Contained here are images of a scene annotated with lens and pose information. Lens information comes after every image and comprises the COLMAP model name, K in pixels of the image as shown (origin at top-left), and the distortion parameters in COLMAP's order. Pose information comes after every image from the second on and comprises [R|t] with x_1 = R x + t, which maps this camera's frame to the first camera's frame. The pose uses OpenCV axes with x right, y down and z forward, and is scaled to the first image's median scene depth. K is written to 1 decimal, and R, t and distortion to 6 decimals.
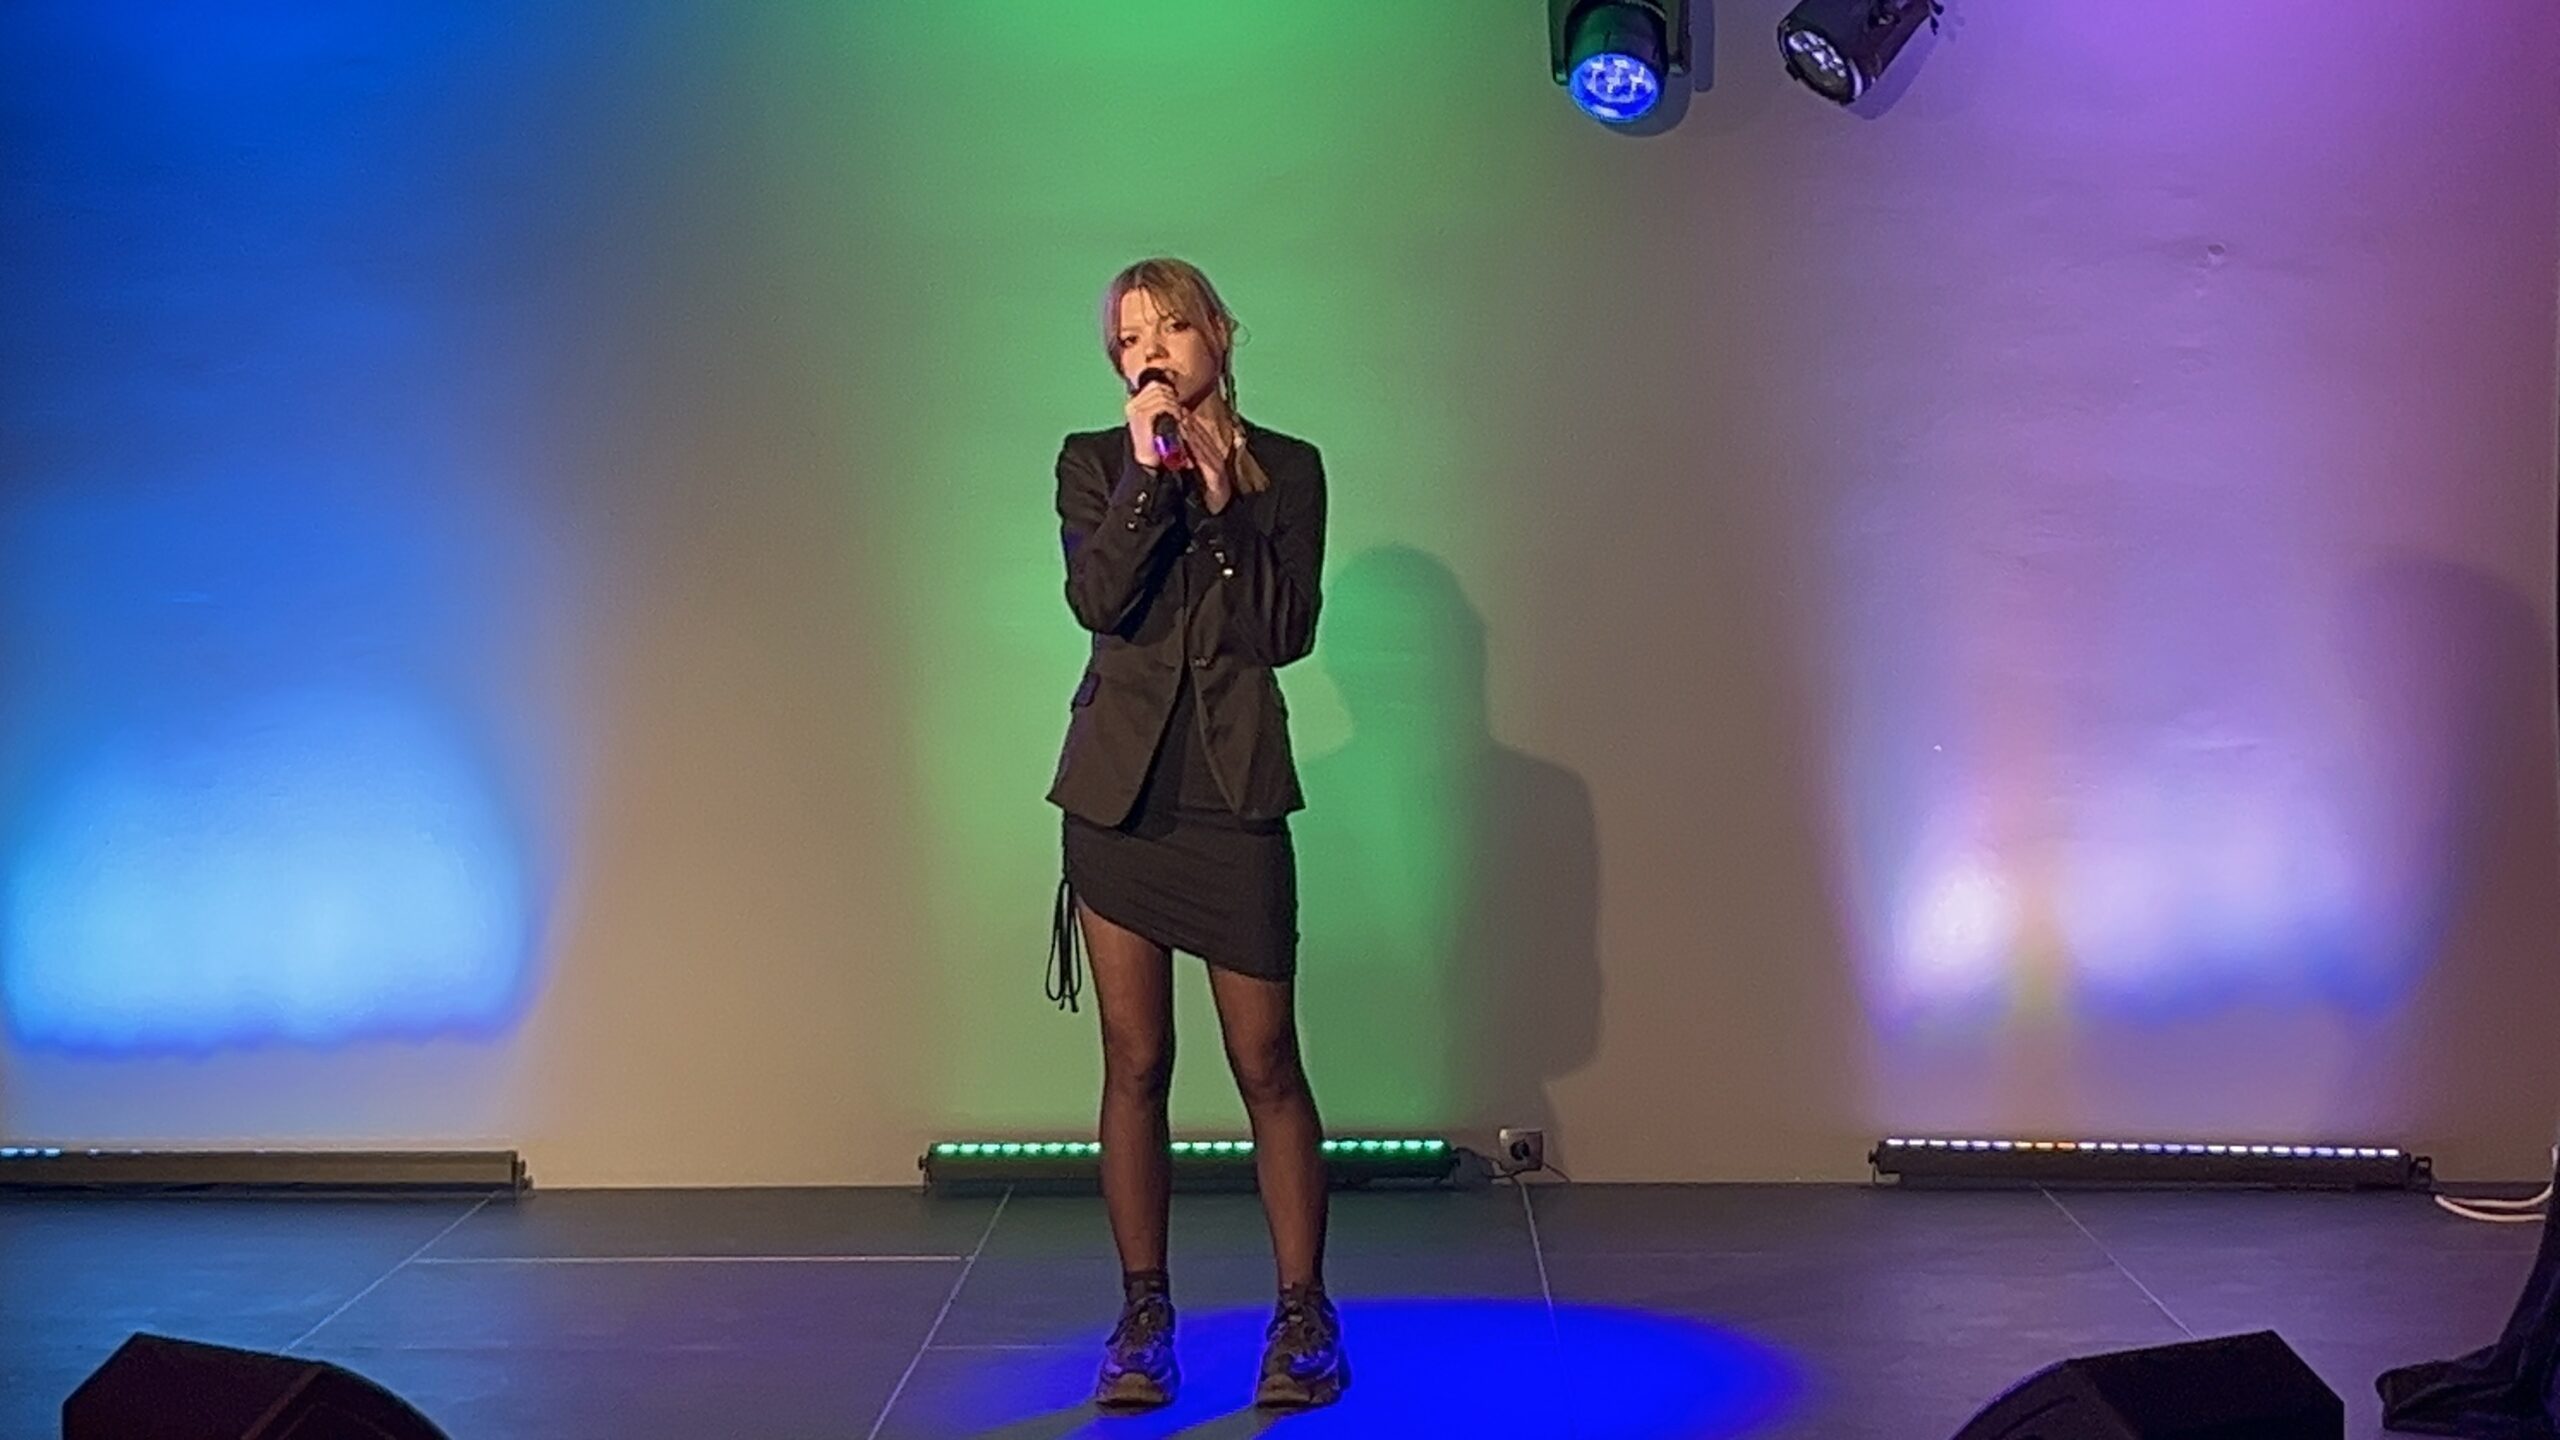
lens RADIAL K [[5641.7, 0, 1311.9], [0, 5641.7, 761.1], [0, 0, 1]] dist [0.112260, 0.000000]
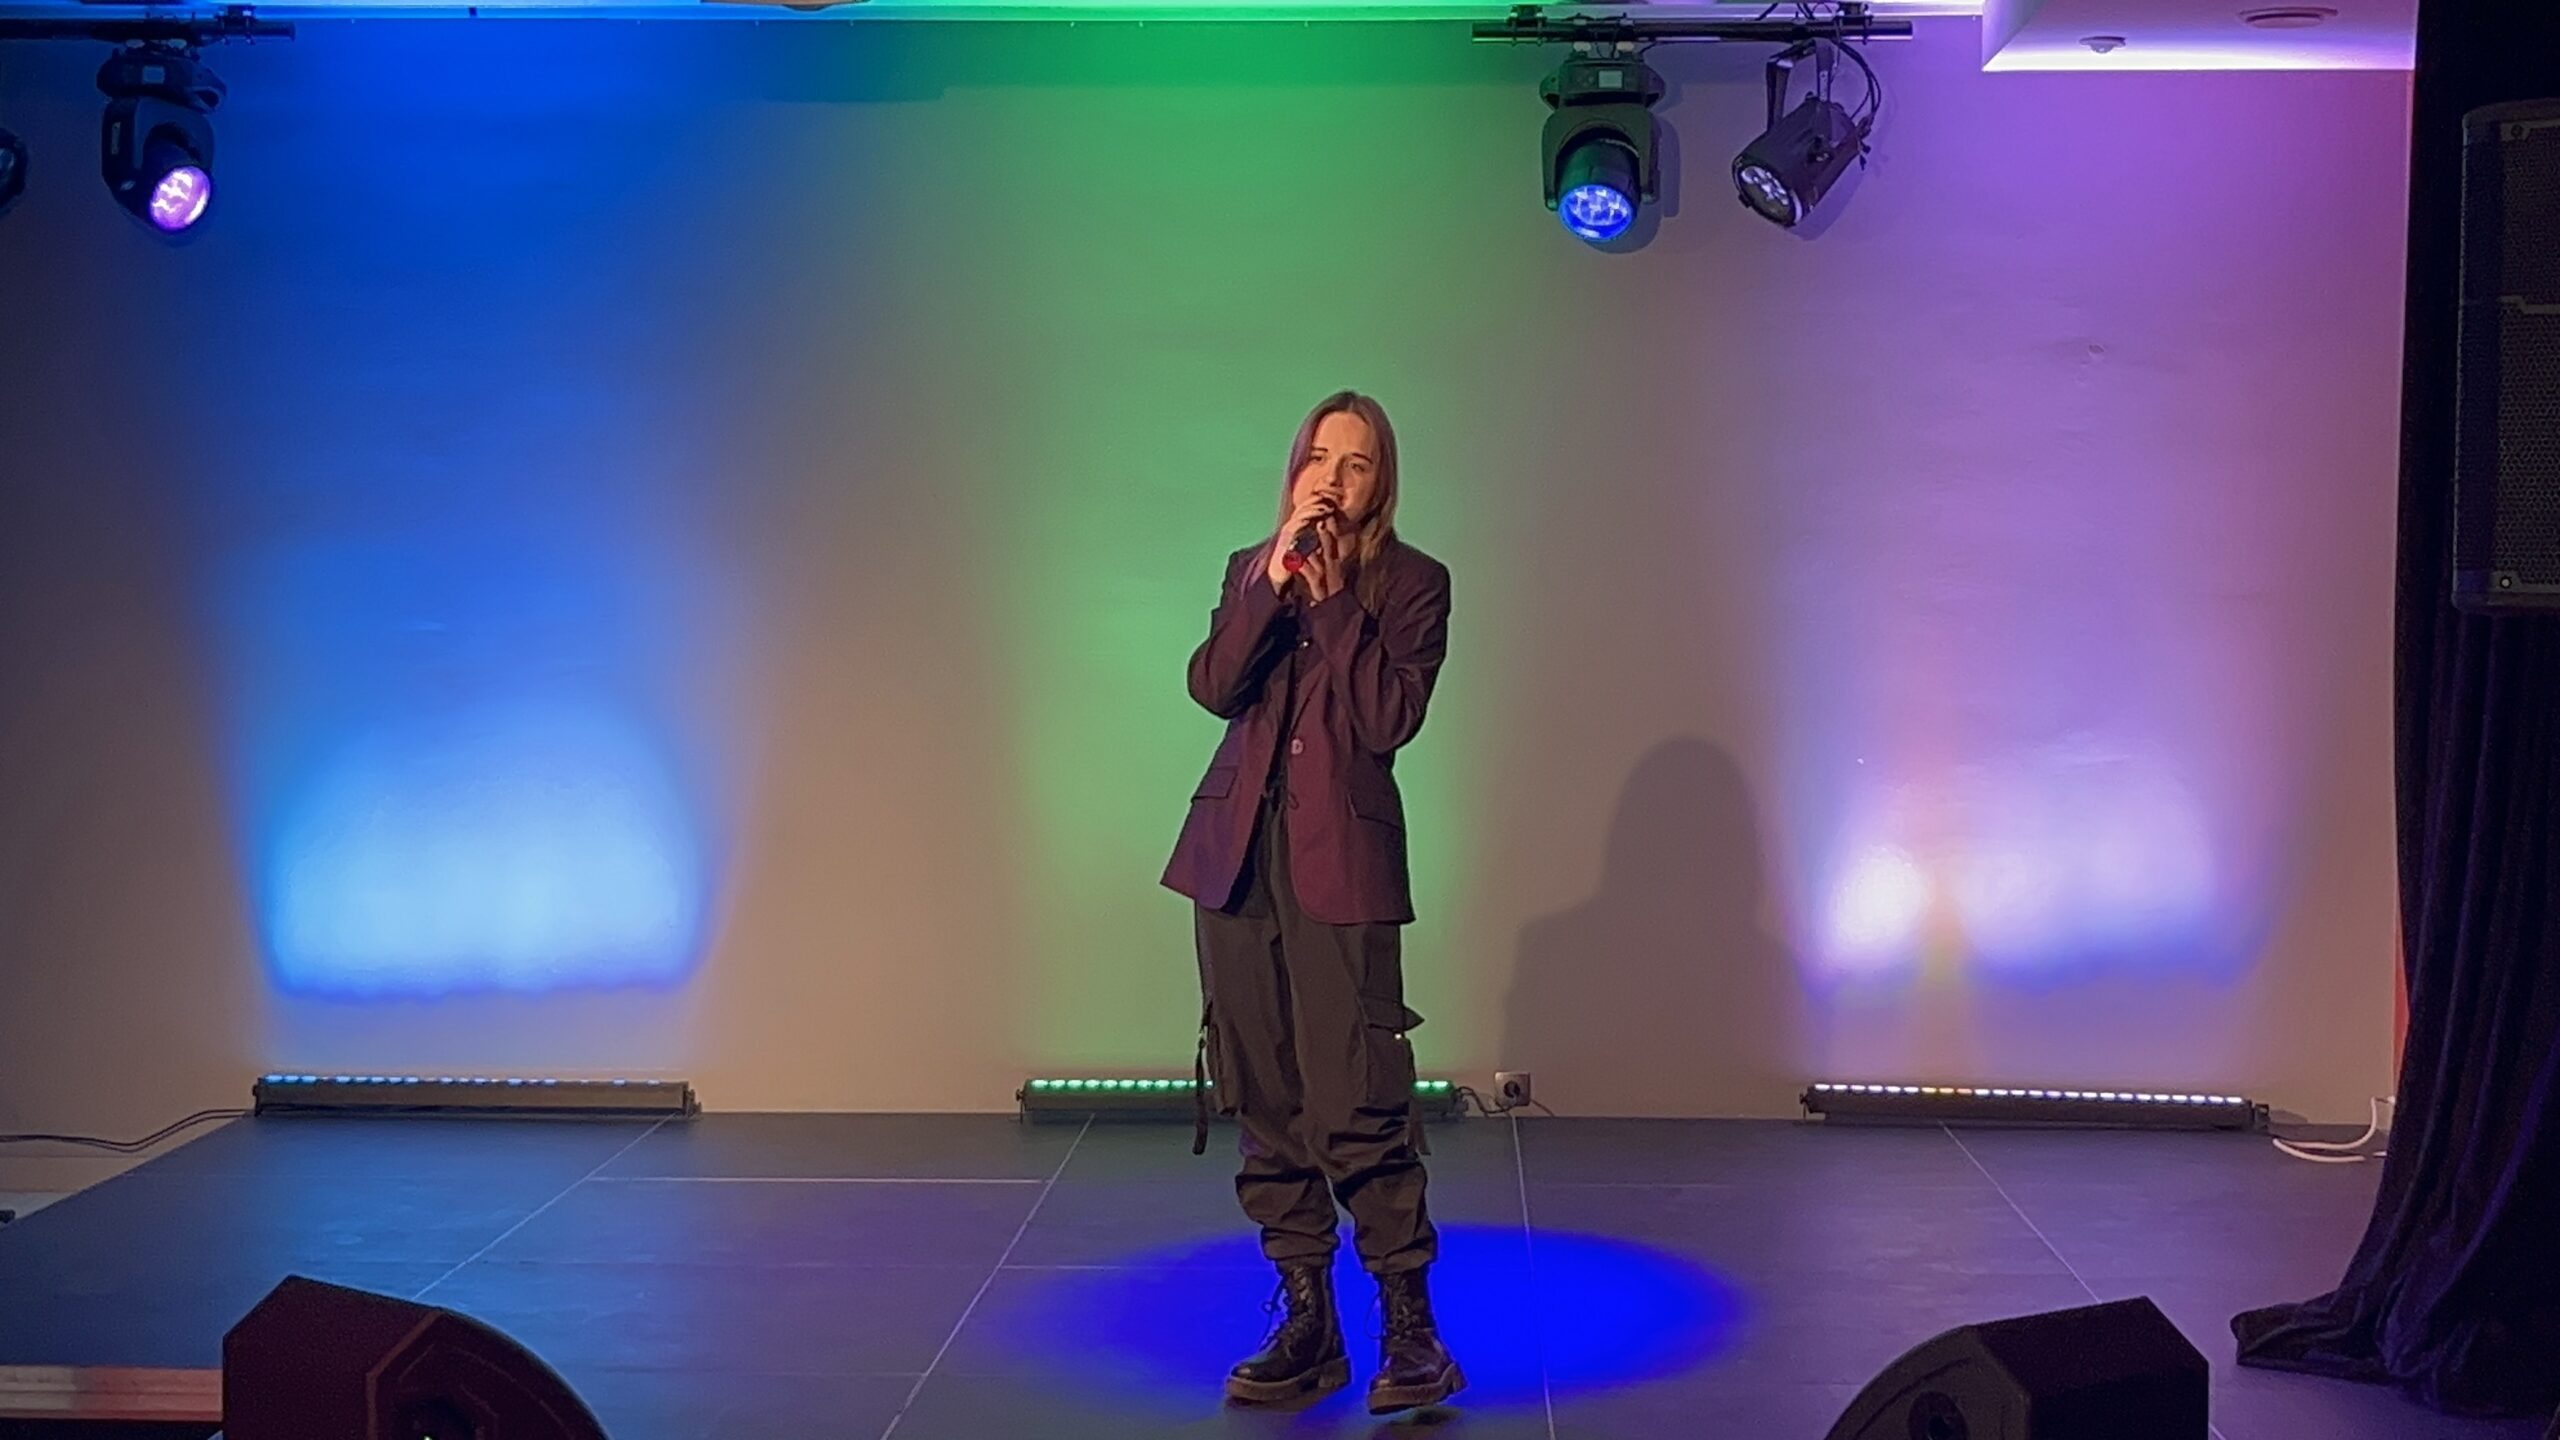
lens RADIAL K [[4190.8, 0, 1286.2], [0, 4190.8, 740.9], [0, 0, 1]] dist [0.110629, 0.000000]
pose [[0.999579, 0.007728, -0.027984, 0.013335], [-0.007655, 0.999967, 0.002723, -0.008161], [0.028004, -0.002508, 0.999605, 0.099945]]
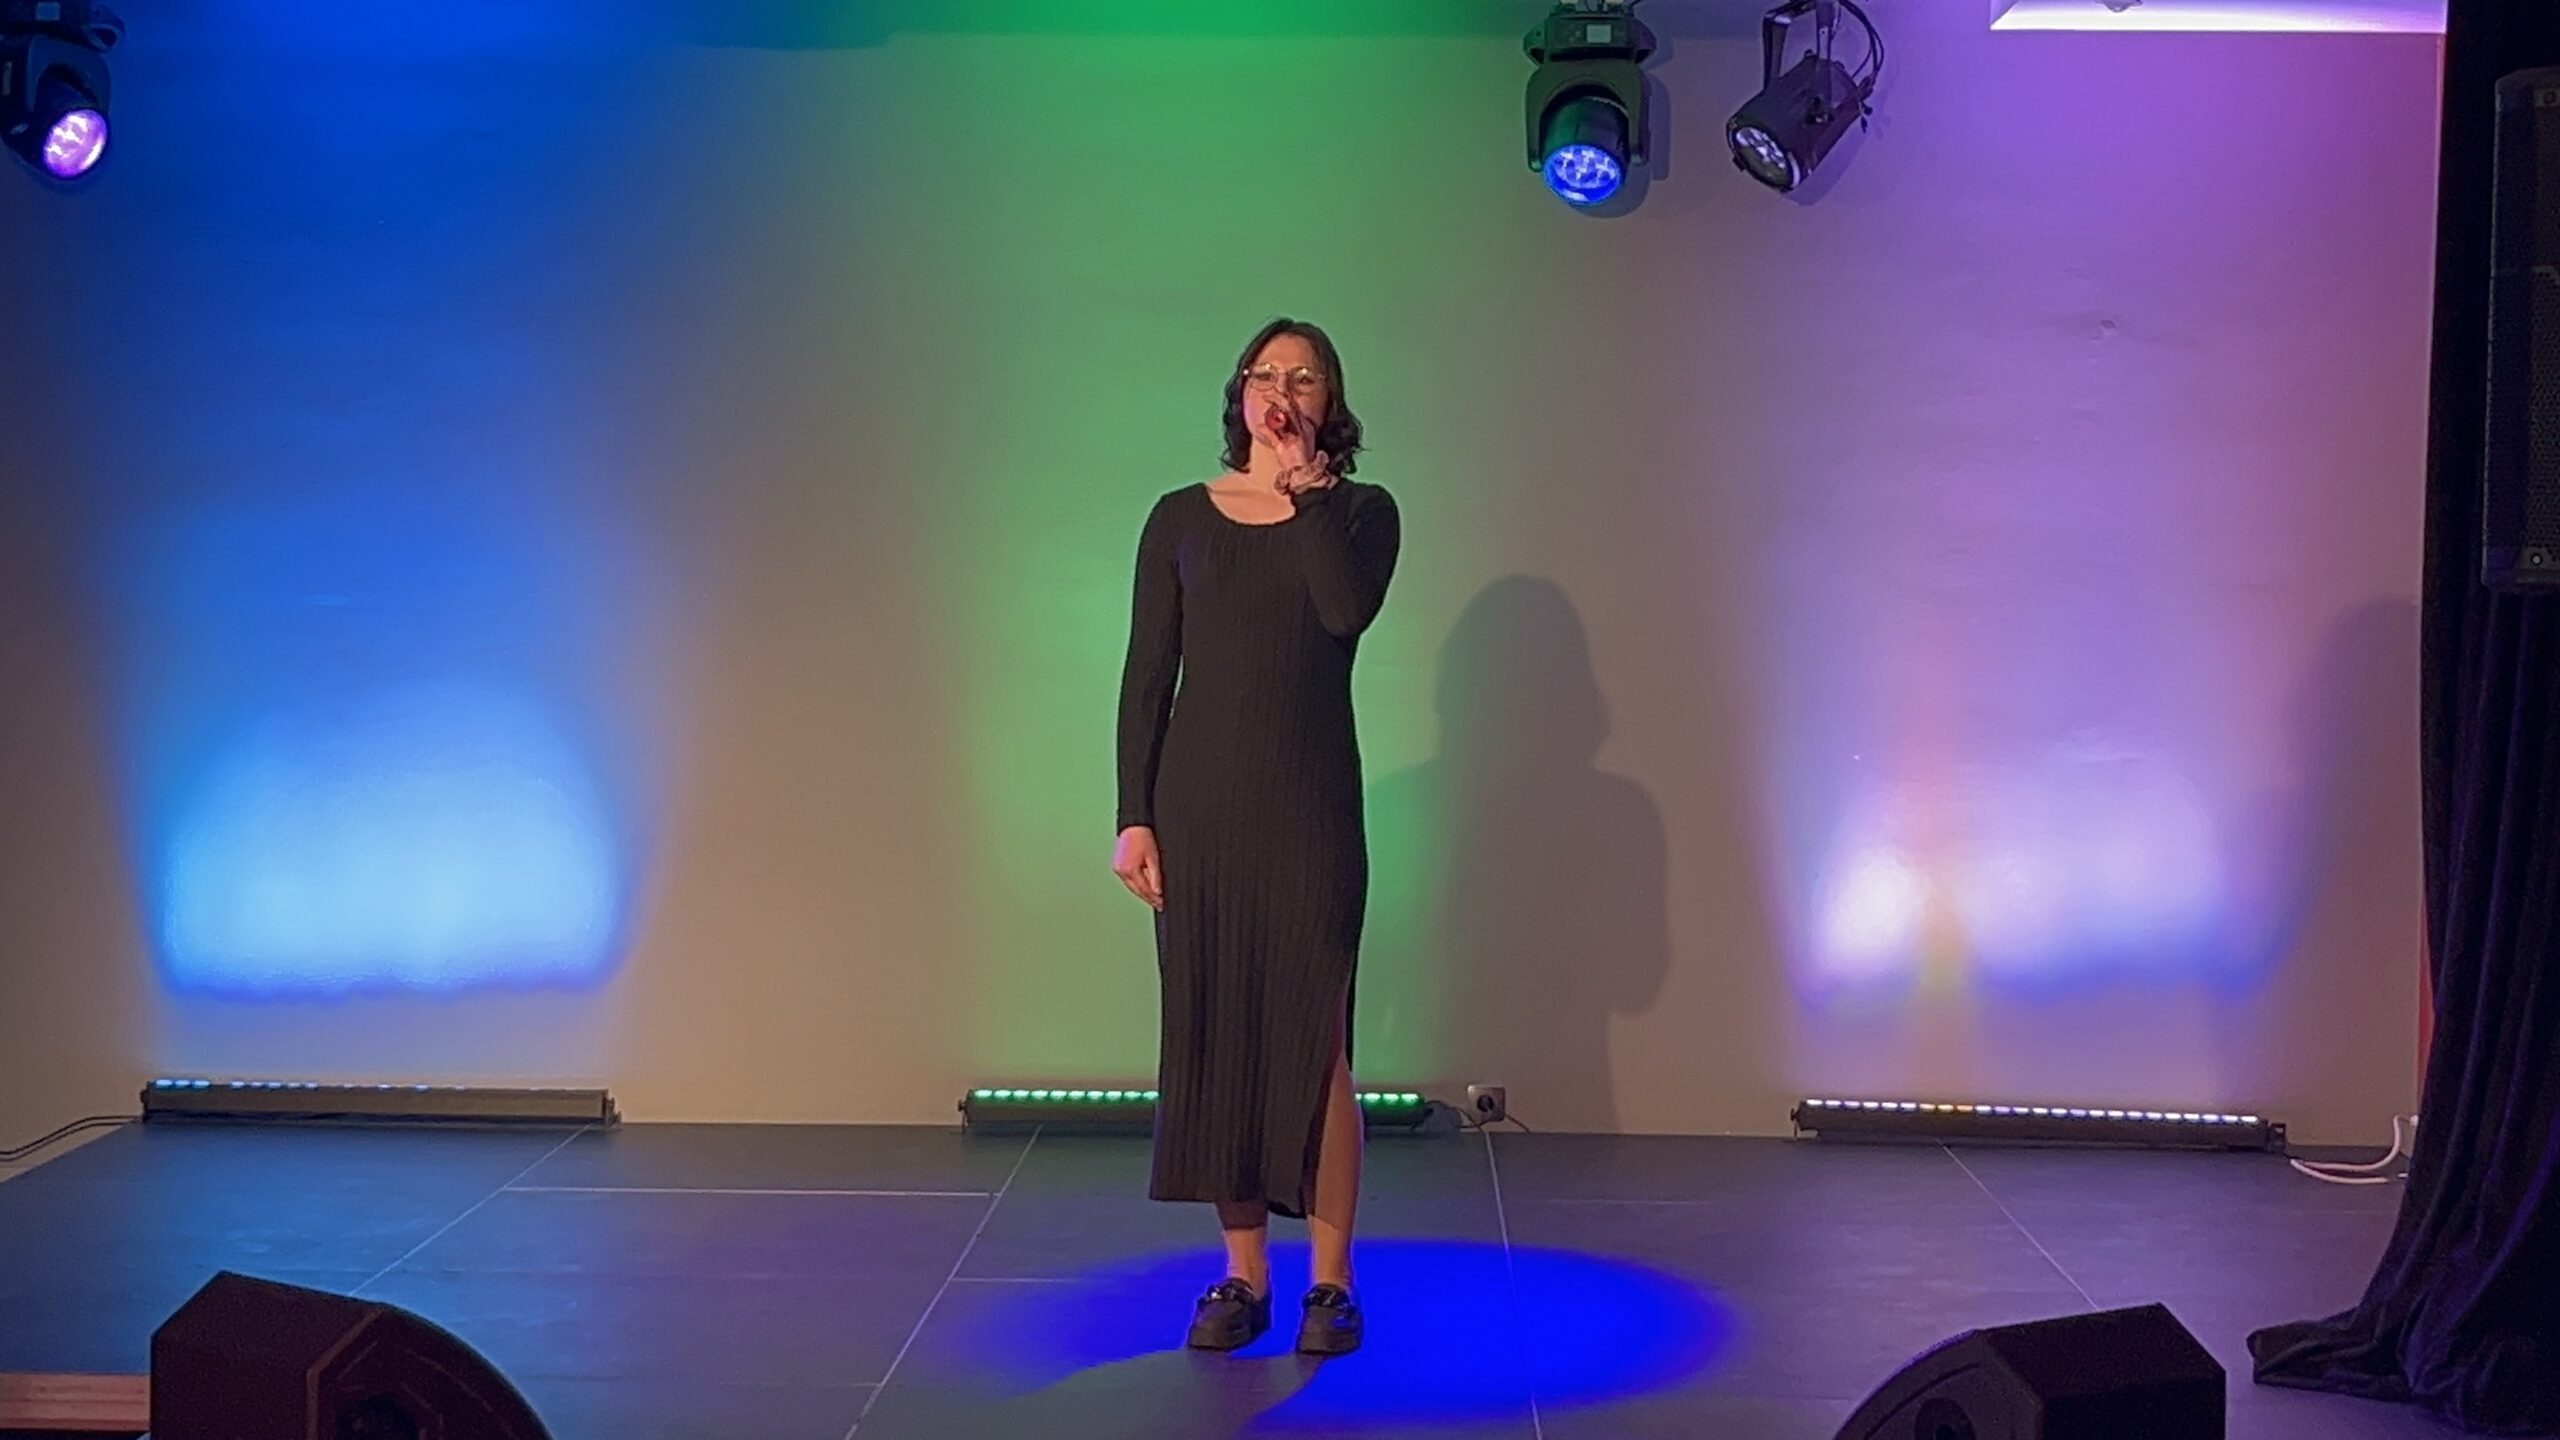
lens RADIAL K [[4602.5, 0, 1292.3], [0, 4602.5, 710.5], [0, 0, 1]] dist [0.119794, 0.000000]
pose [[0.999828, 0.015963, -0.009415, 0.005457], [-0.016031, 0.999846, -0.007153, -0.003282], [0.009300, 0.007303, 0.999930, 0.068555]]
